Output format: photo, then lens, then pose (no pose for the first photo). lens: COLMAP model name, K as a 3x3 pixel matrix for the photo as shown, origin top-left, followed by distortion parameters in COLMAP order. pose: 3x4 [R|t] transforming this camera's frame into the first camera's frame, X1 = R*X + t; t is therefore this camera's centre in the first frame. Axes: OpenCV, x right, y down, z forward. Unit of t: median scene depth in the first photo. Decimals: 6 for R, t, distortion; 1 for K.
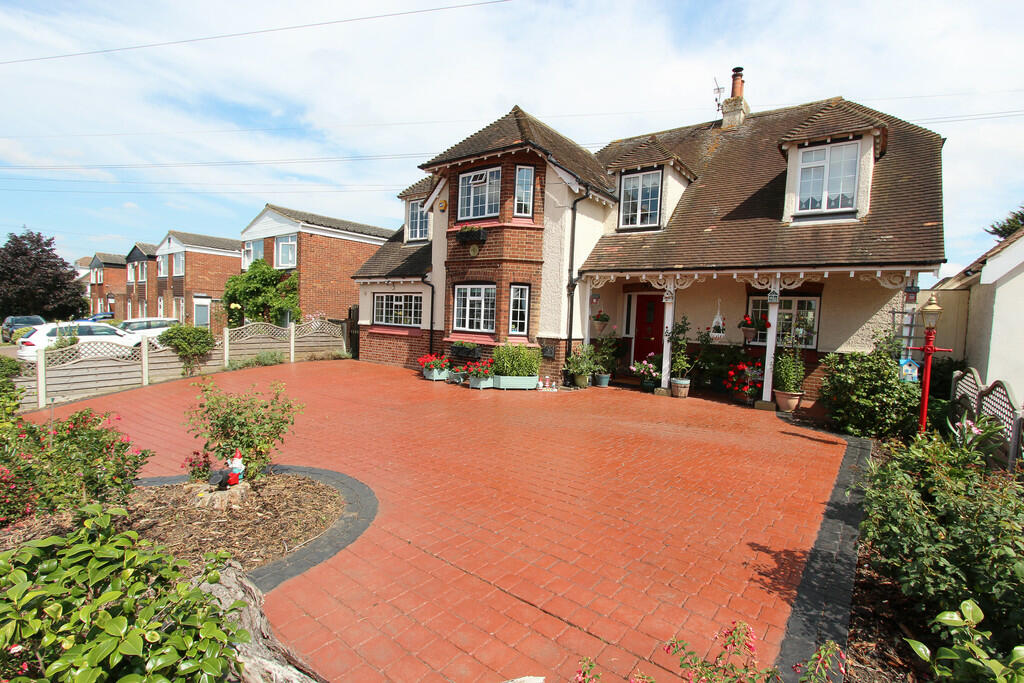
lens RADIAL K [[473.3, 0, 514.7], [0, 473.3, 344.2], [0, 0, 1]] dist [-0.021276, 0.002378]
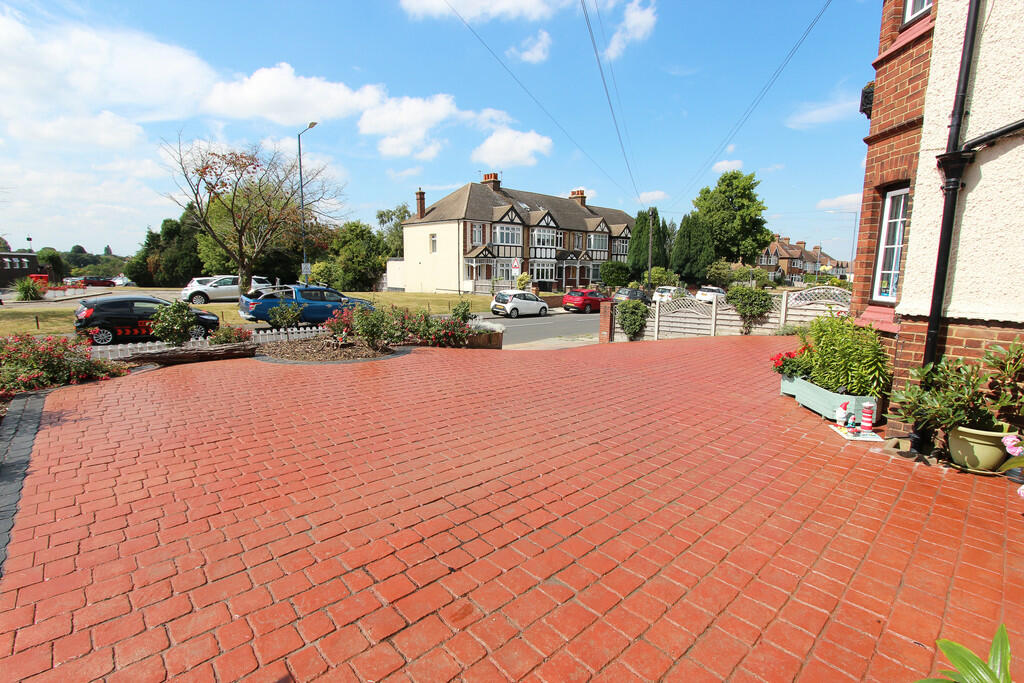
lens RADIAL K [[473.3, 0, 517.0], [0, 473.3, 339.9], [0, 0, 1]] dist [-0.021276, 0.002378]
pose [[-0.149093, 0.108581, -0.982844, 0.517865], [-0.075638, 0.989788, 0.120822, -0.012957], [0.985926, 0.092354, -0.139358, 0.765008]]
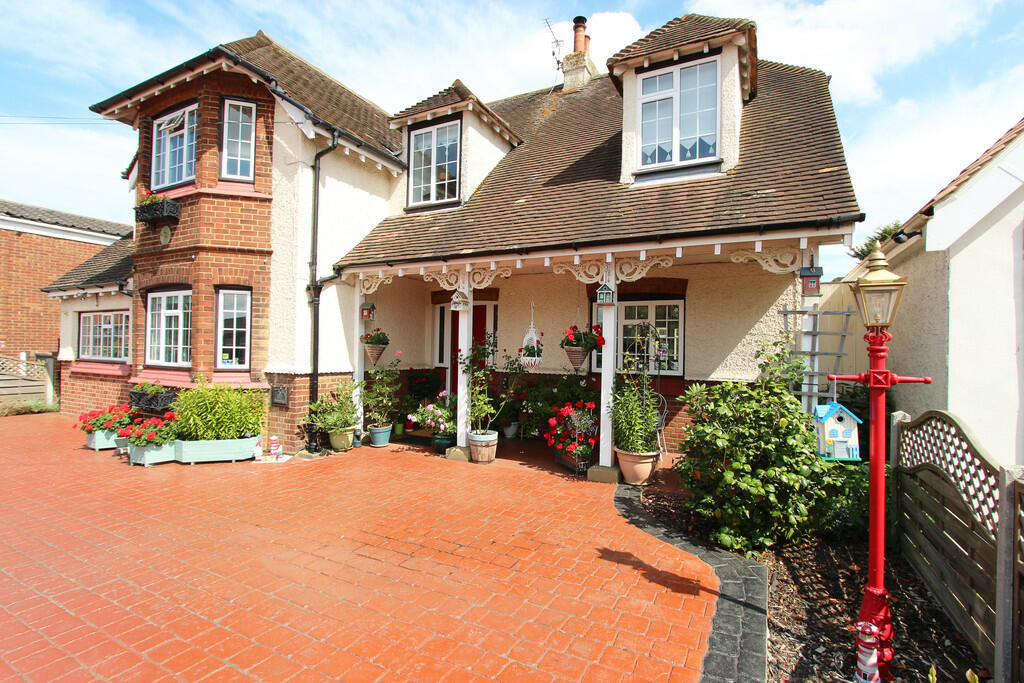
lens RADIAL K [[473.3, 0, 514.2], [0, 473.3, 343.8], [0, 0, 1]] dist [-0.021276, 0.002378]
pose [[0.984520, -0.024661, 0.173528, 0.275281], [0.035579, 0.997559, -0.060092, -0.003449], [-0.171623, 0.065335, 0.982994, 0.355425]]
